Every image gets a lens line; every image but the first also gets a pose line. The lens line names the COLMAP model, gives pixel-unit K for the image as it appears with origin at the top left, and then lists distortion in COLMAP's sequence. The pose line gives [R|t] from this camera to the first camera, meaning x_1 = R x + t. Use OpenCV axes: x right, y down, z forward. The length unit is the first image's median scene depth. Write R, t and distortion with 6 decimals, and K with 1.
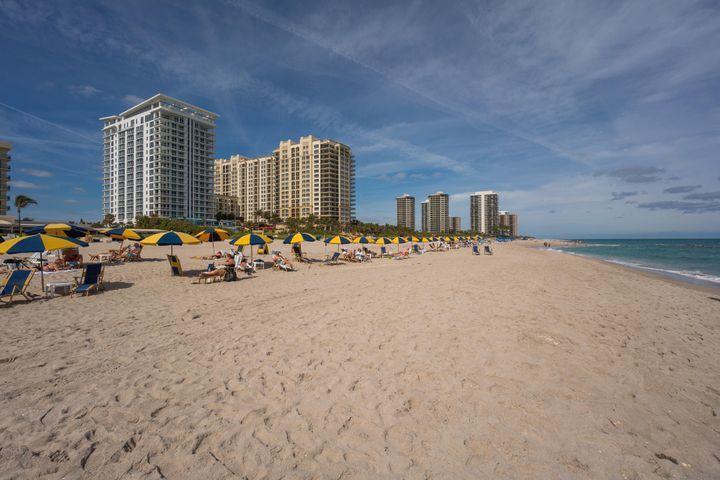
lens RADIAL K [[312.5, 0, 377.8], [0, 312.5, 241.2], [0, 0, 1]] dist [0.001023, 0.000156]
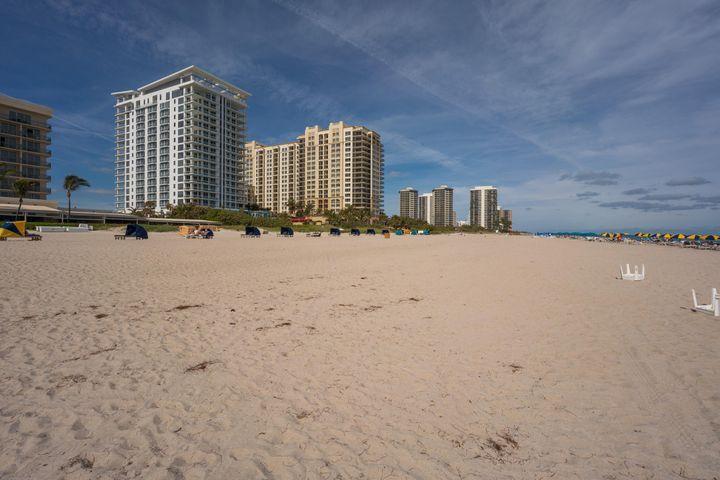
lens RADIAL K [[294.1, 0, 343.8], [0, 294.1, 233.6], [0, 0, 1]] dist [-0.001104, -0.000550]
pose [[0.998270, 0.010496, 0.057845, -0.252808], [-0.010619, 0.999942, 0.001816, -0.005190], [-0.057822, -0.002427, 0.998324, 0.120340]]
